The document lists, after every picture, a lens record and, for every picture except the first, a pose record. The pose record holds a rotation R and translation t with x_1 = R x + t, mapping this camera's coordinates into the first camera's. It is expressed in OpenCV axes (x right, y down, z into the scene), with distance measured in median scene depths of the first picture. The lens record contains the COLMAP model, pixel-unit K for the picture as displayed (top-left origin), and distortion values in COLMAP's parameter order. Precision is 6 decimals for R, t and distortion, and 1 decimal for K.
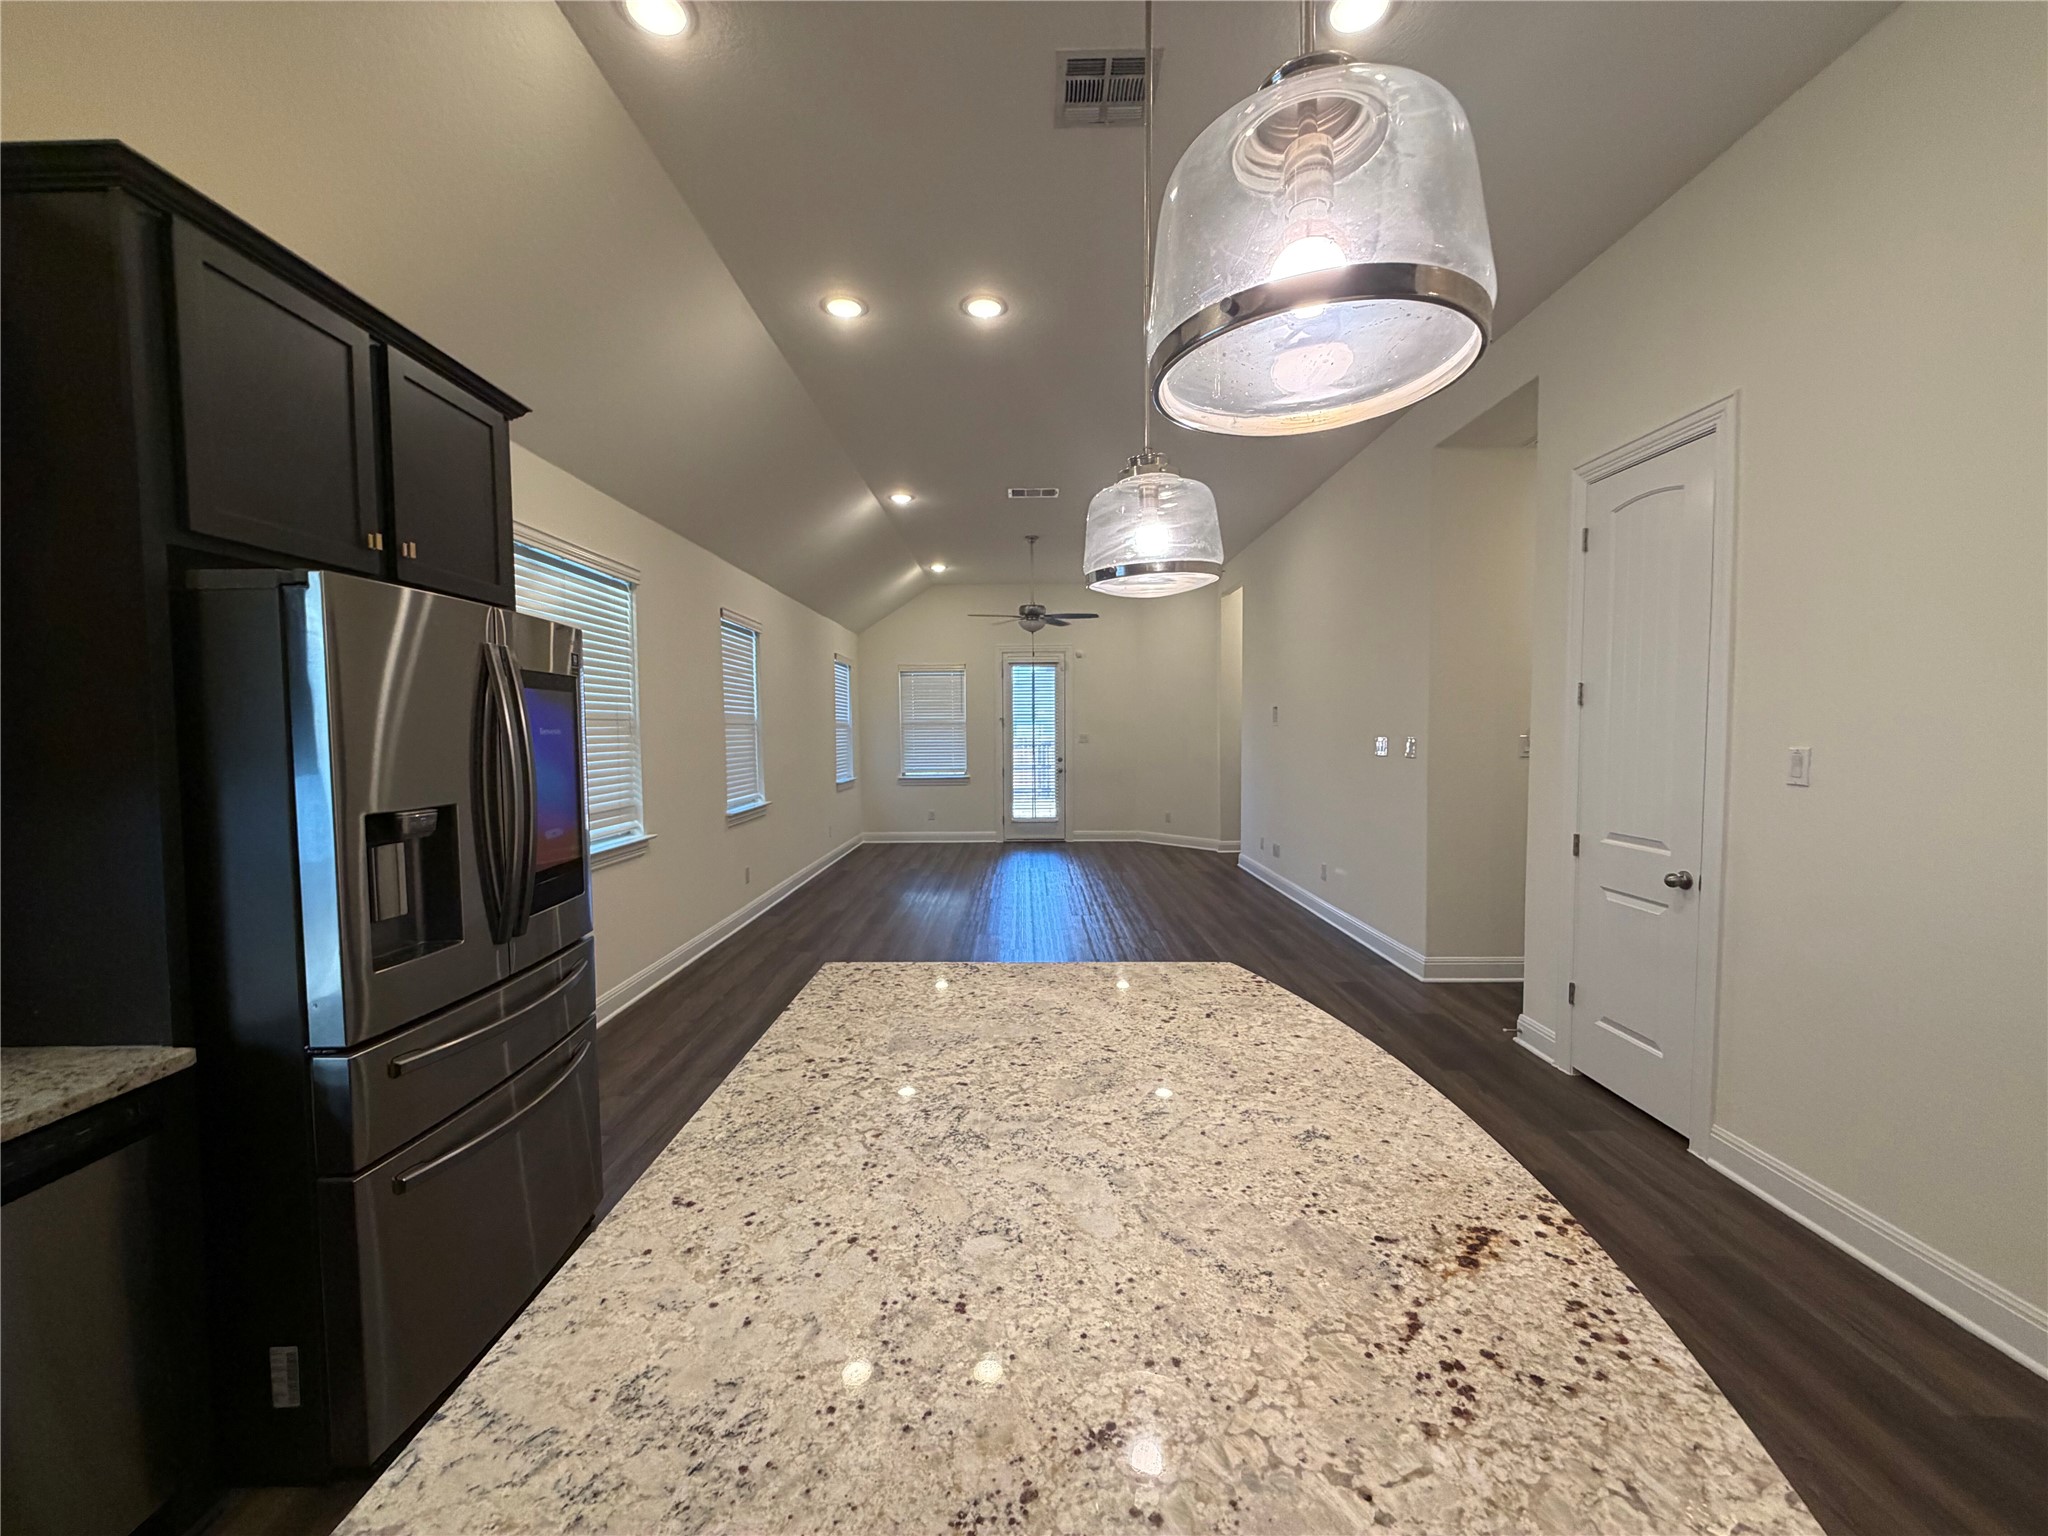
lens RADIAL K [[817.6, 0, 1018.8], [0, 817.6, 768.7], [0, 0, 1]] dist [0.000441, 0.000177]
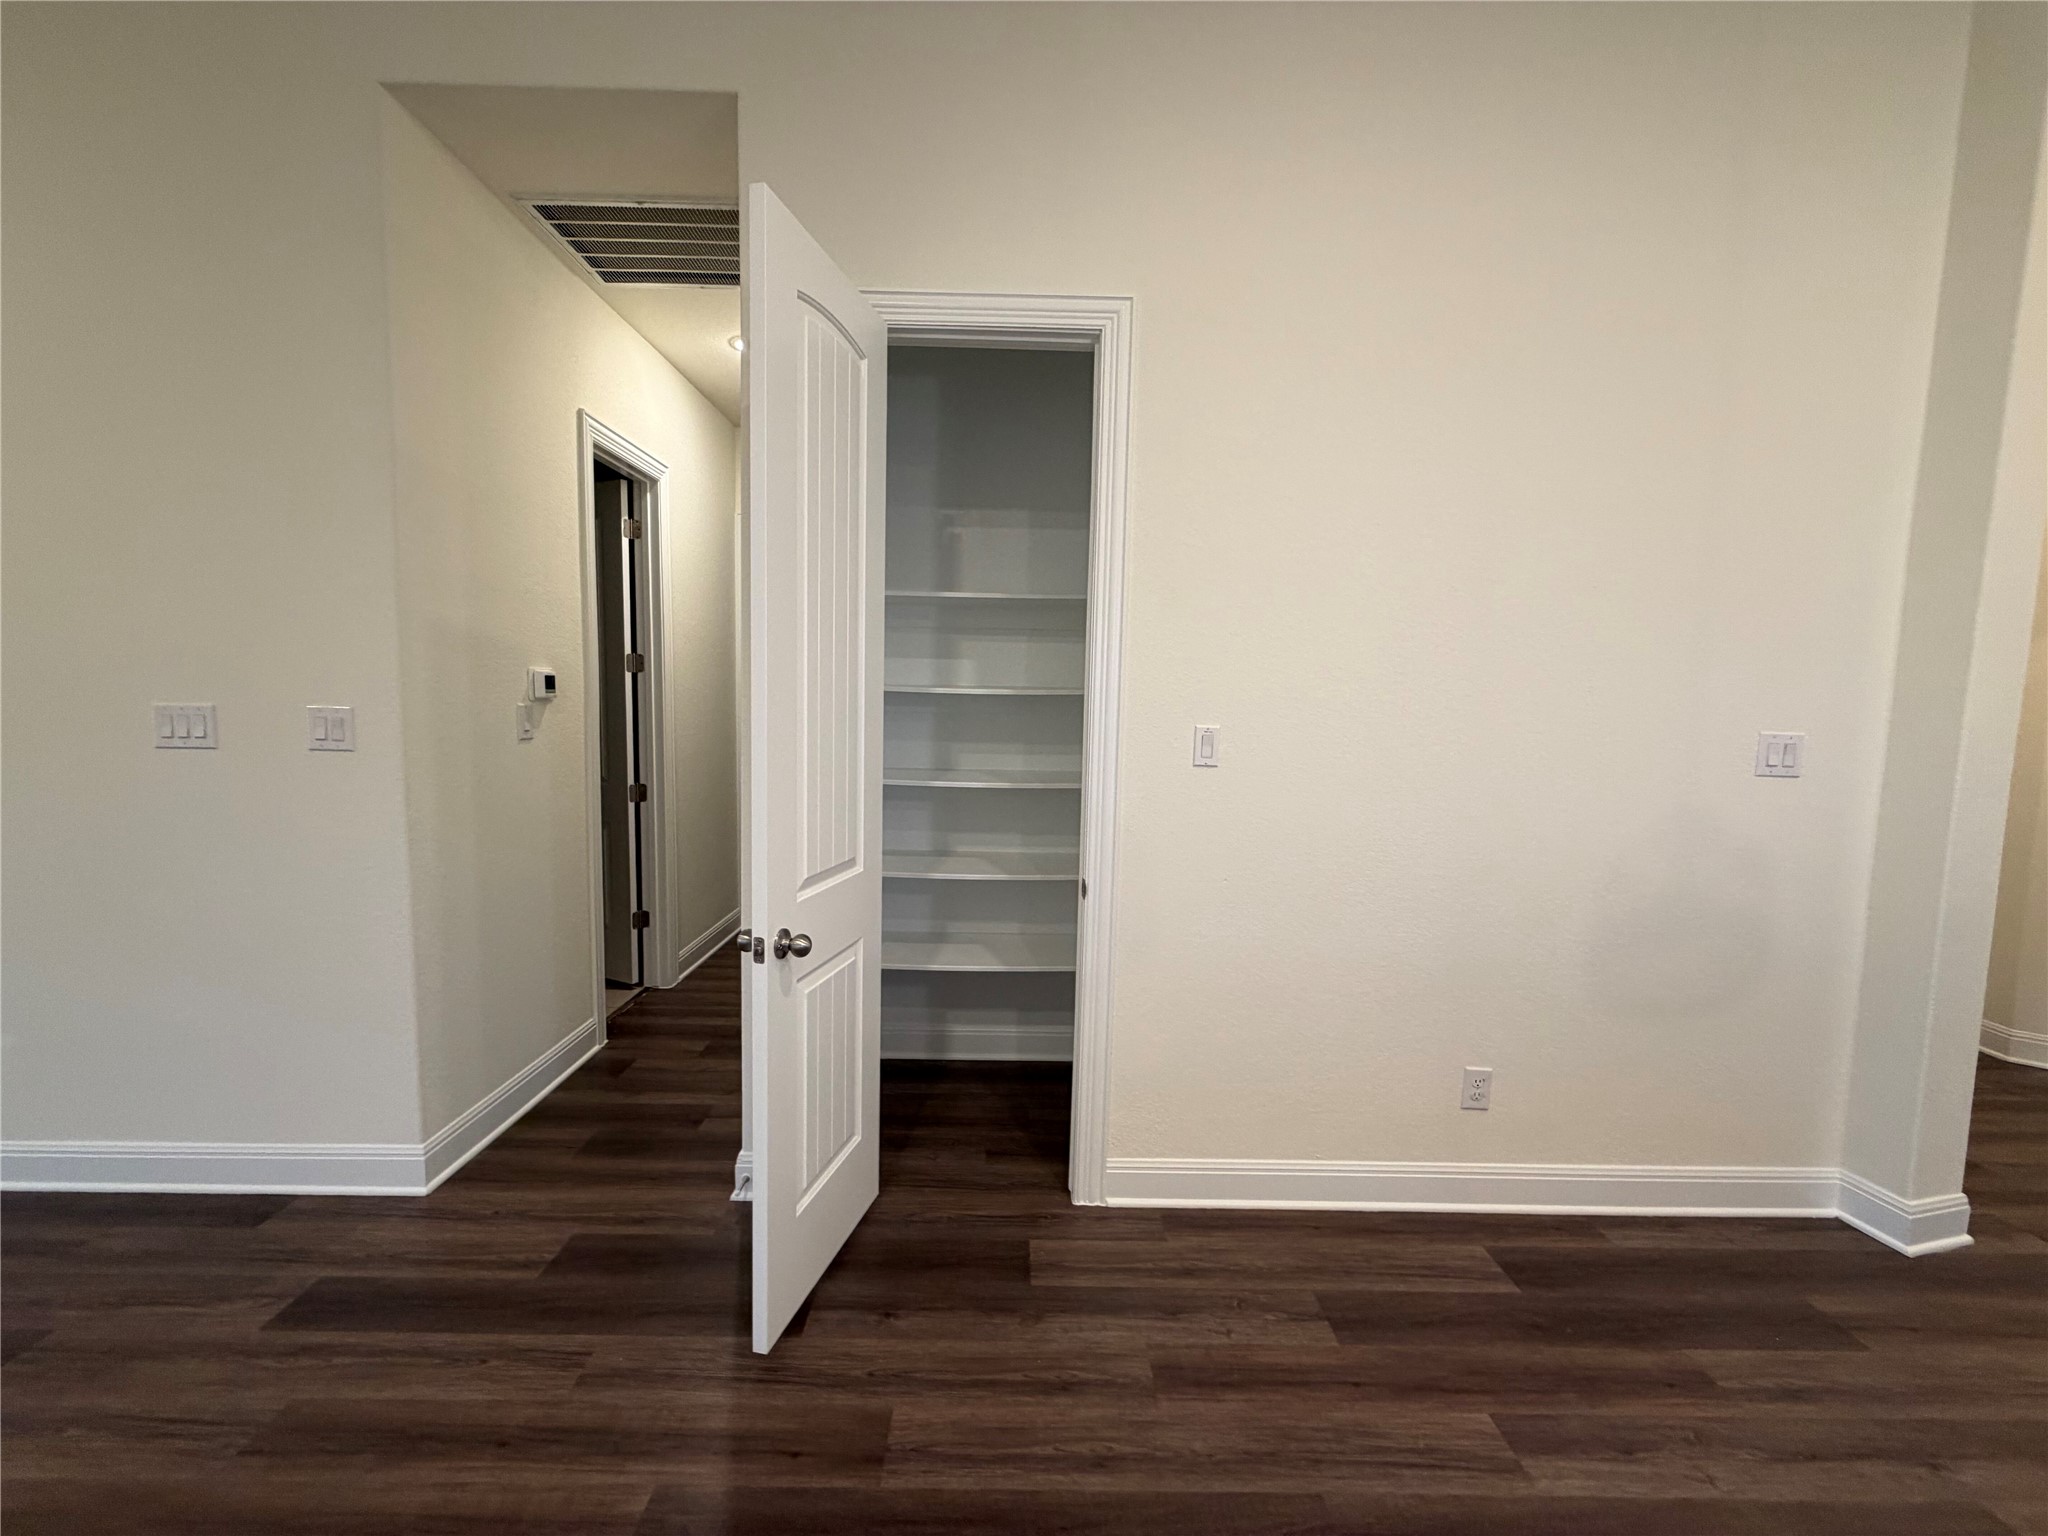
lens RADIAL K [[817.6, 0, 1020.0], [0, 817.6, 767.5], [0, 0, 1]] dist [0.000441, 0.000177]
pose [[-0.012156, -0.075298, 0.997087, 0.013548], [0.029050, 0.996713, 0.075624, -0.044577], [-0.999504, 0.029885, -0.009928, 0.998443]]
